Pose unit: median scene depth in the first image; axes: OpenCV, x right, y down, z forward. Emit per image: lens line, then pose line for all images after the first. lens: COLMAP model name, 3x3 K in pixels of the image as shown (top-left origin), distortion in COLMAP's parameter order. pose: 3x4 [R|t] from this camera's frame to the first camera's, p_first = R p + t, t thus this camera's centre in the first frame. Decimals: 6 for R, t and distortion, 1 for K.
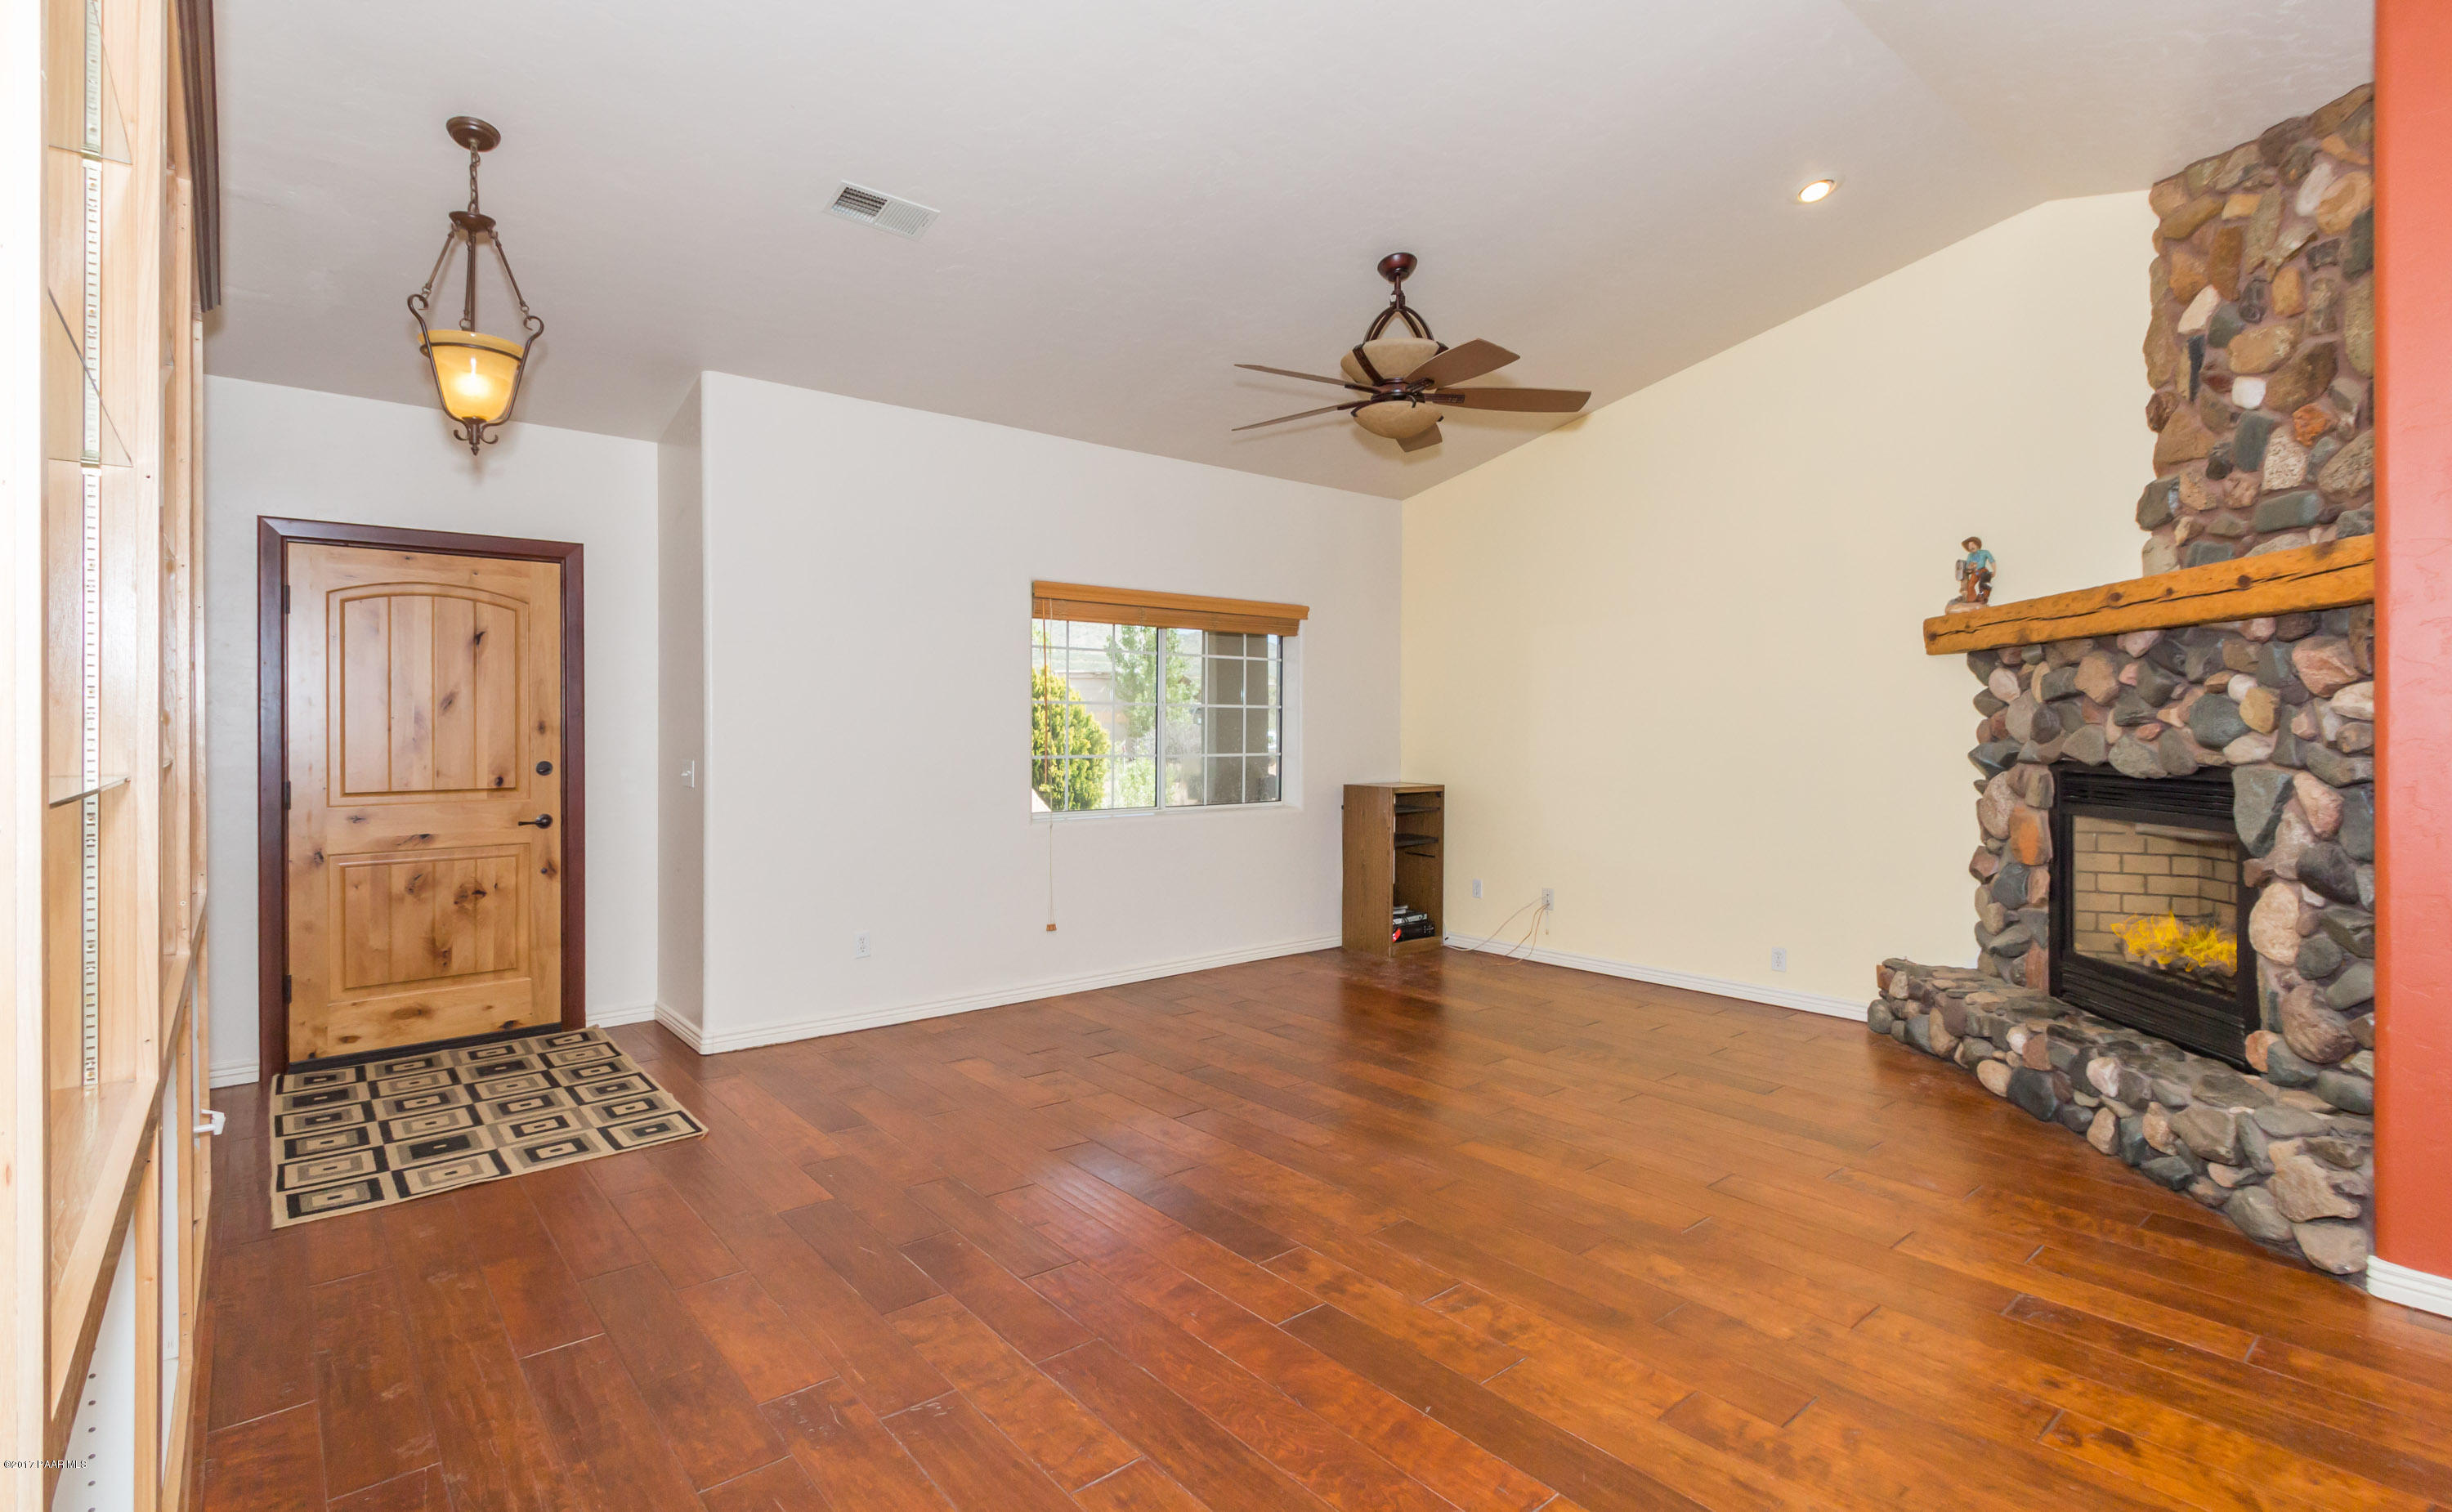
lens RADIAL K [[1170.4, 0, 1223.5], [0, 1170.4, 740.4], [0, 0, 1]] dist [0.002303, 0.000109]
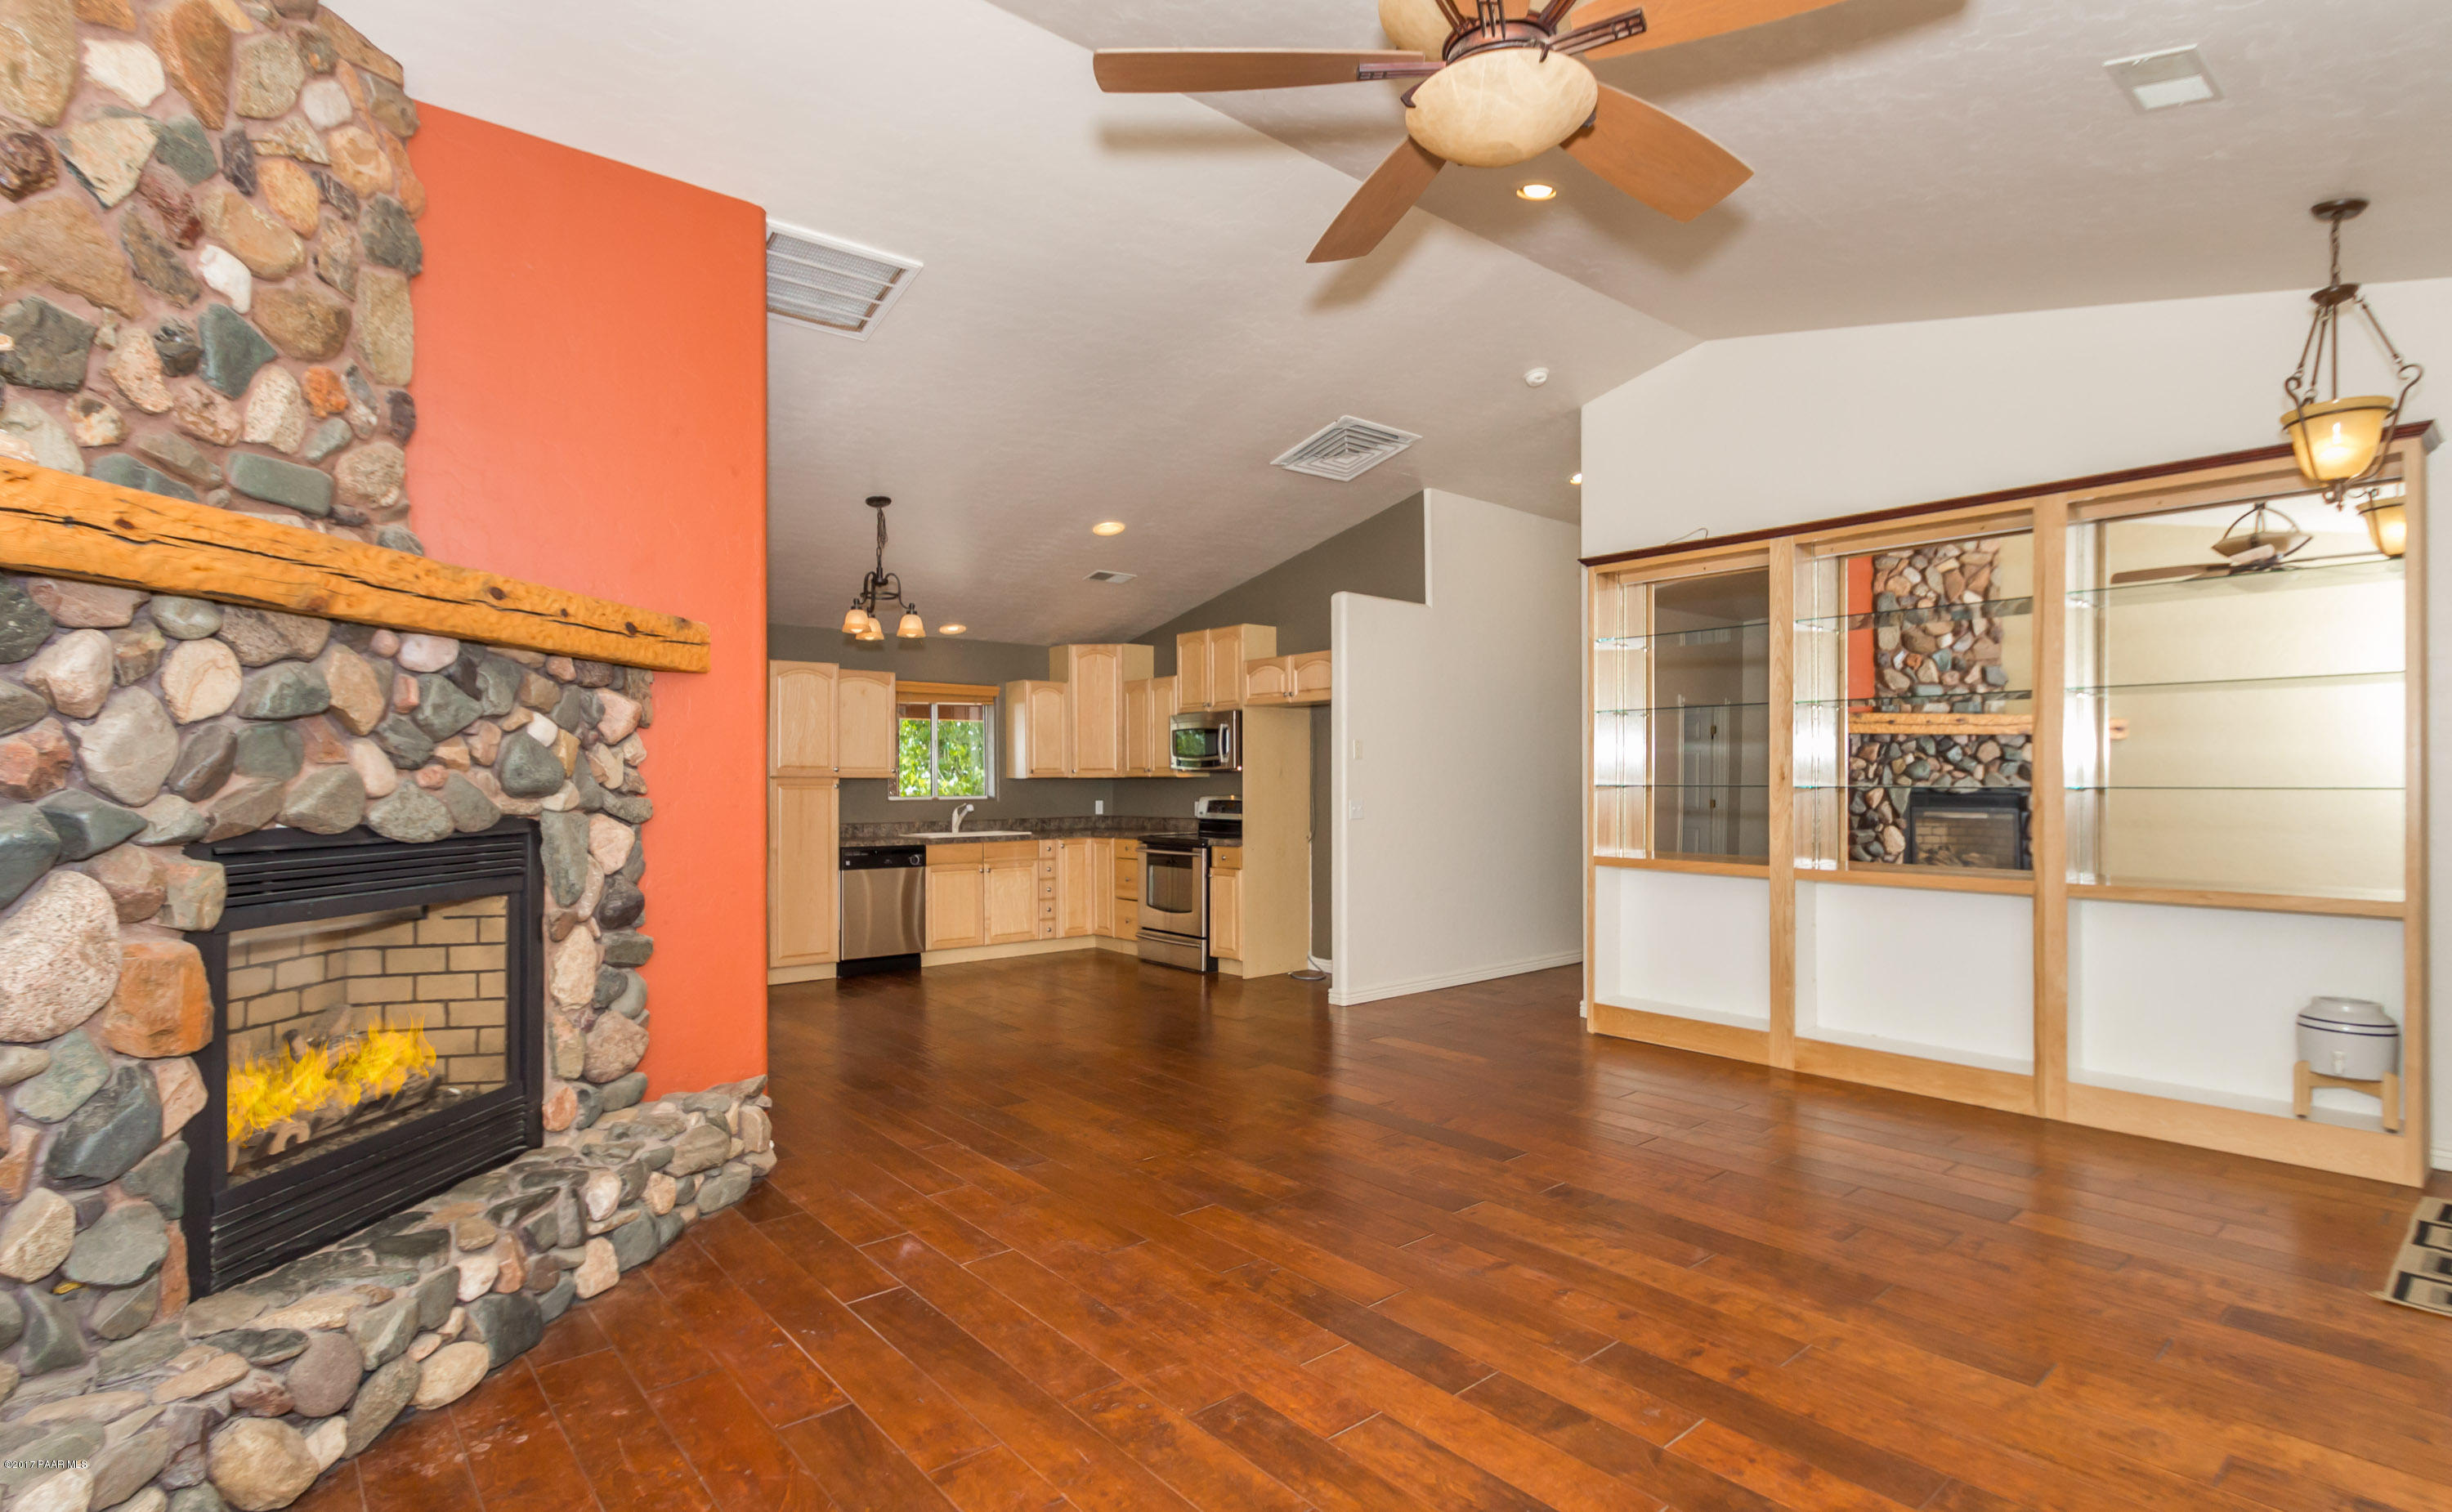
lens RADIAL K [[1170.4, 0, 1223.5], [0, 1170.4, 777.7], [0, 0, 1]] dist [0.002303, 0.000109]
pose [[-0.999929, 0.002636, 0.011639, 0.318767], [0.002733, 0.999962, 0.008297, -0.011836], [-0.011617, 0.008328, -0.999898, 1.873703]]
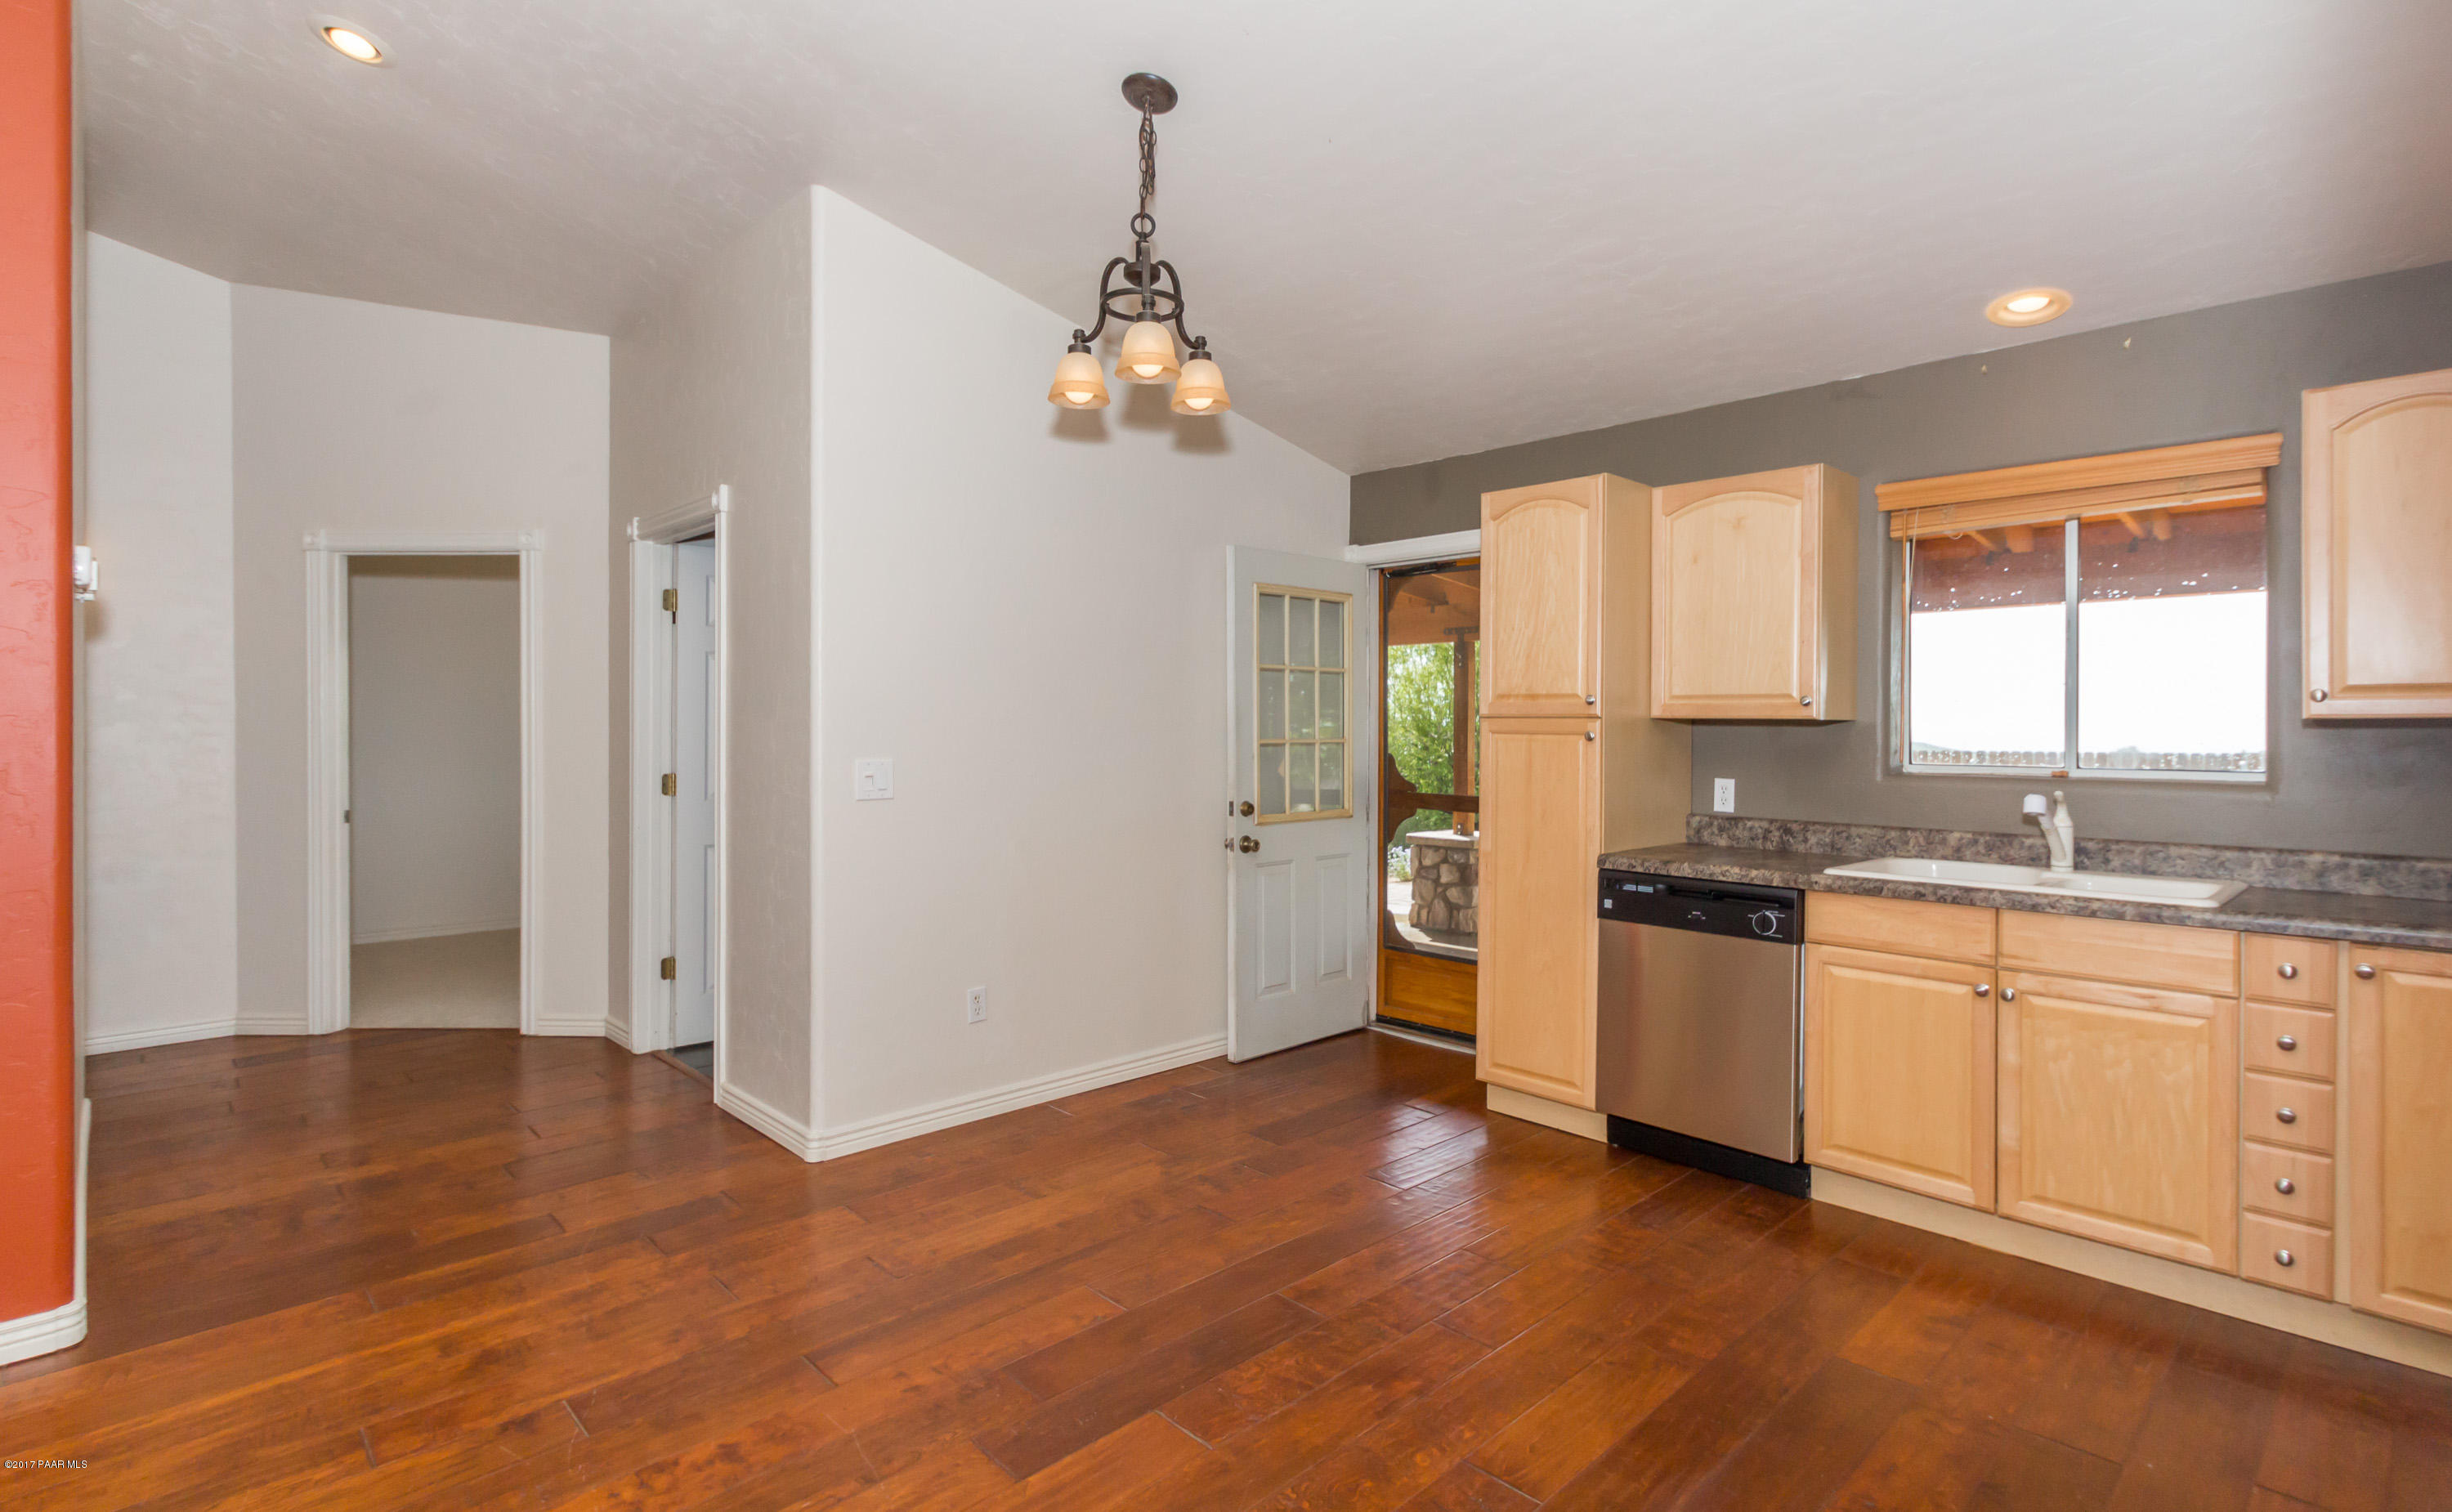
lens RADIAL K [[1170.4, 0, 1229.2], [0, 1170.4, 734.3], [0, 0, 1]] dist [0.002303, 0.000109]
pose [[-0.051456, -0.007168, 0.998650, 0.198766], [0.006585, 0.999950, 0.007517, -0.002184], [-0.998654, 0.006963, -0.051406, 1.027625]]
